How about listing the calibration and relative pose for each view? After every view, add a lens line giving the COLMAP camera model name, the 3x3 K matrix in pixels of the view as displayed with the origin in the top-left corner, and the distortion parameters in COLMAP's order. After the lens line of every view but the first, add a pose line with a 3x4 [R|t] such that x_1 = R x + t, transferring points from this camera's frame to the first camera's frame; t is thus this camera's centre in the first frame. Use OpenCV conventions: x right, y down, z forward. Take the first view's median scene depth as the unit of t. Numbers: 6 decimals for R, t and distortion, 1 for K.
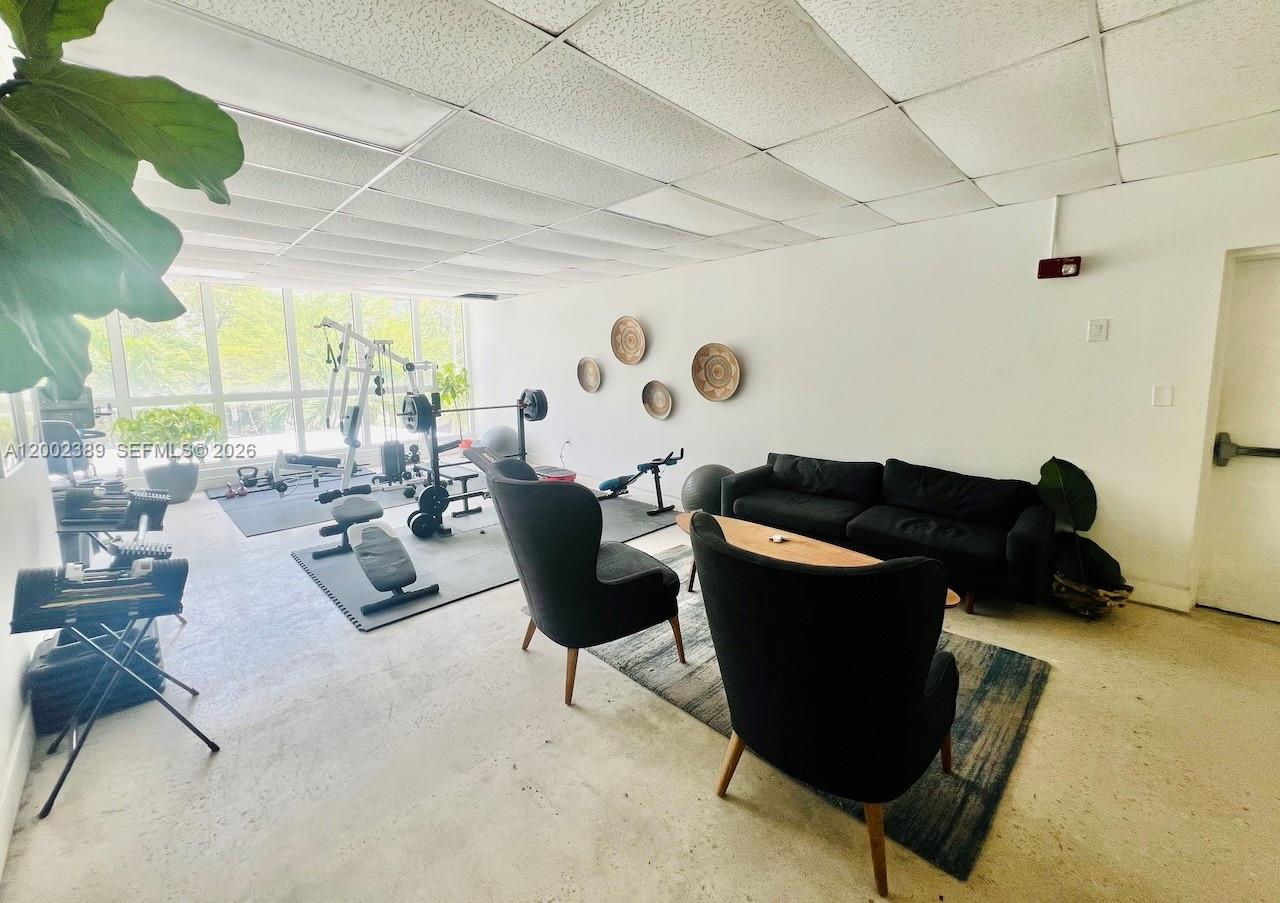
lens RADIAL K [[509.2, 0, 640.7], [0, 509.2, 424.2], [0, 0, 1]] dist [0.000322, 0.000021]
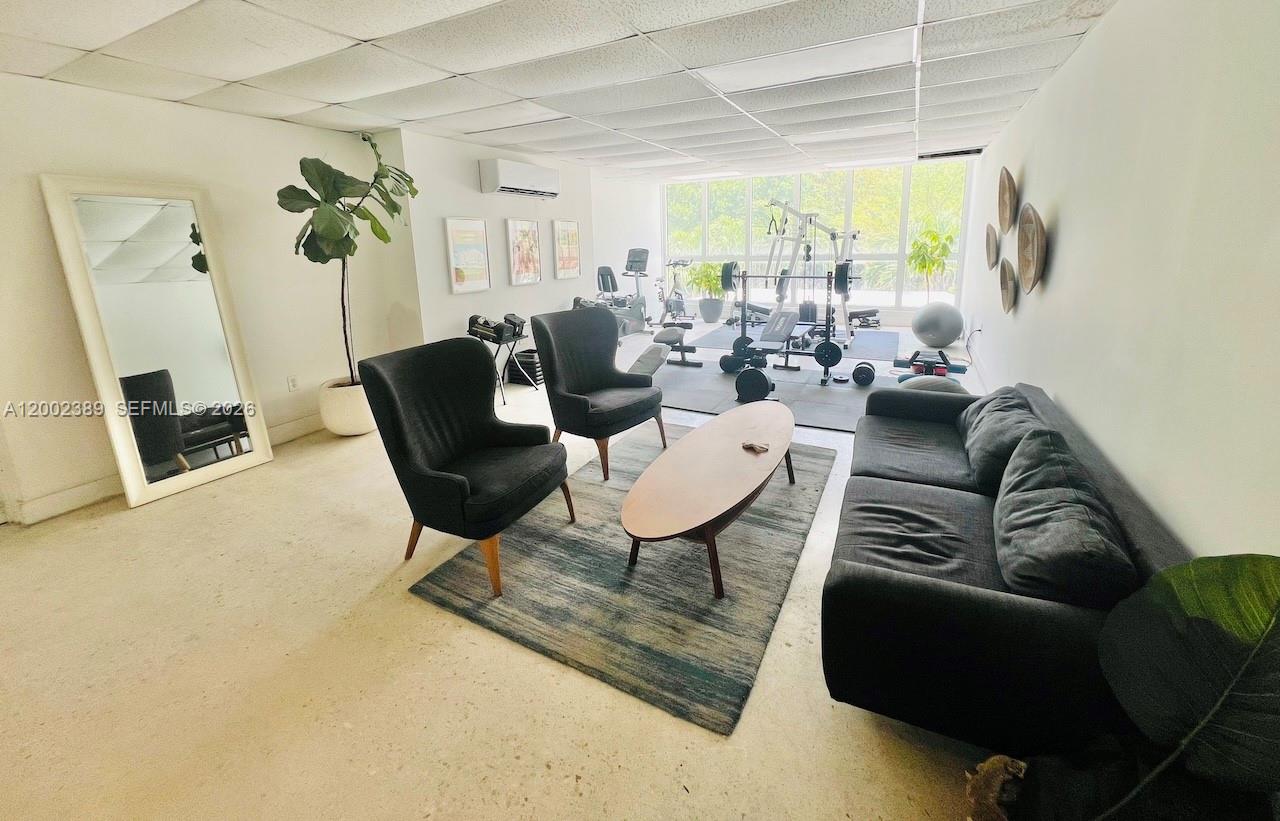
lens RADIAL K [[510.4, 0, 640.0], [0, 510.4, 339.8], [0, 0, 1]] dist [-0.000362, -0.000033]
pose [[0.293000, 0.184972, -0.938049, 0.619062], [-0.088561, 0.982140, 0.166004, -0.048177], [0.952002, 0.034435, 0.304148, 0.338045]]
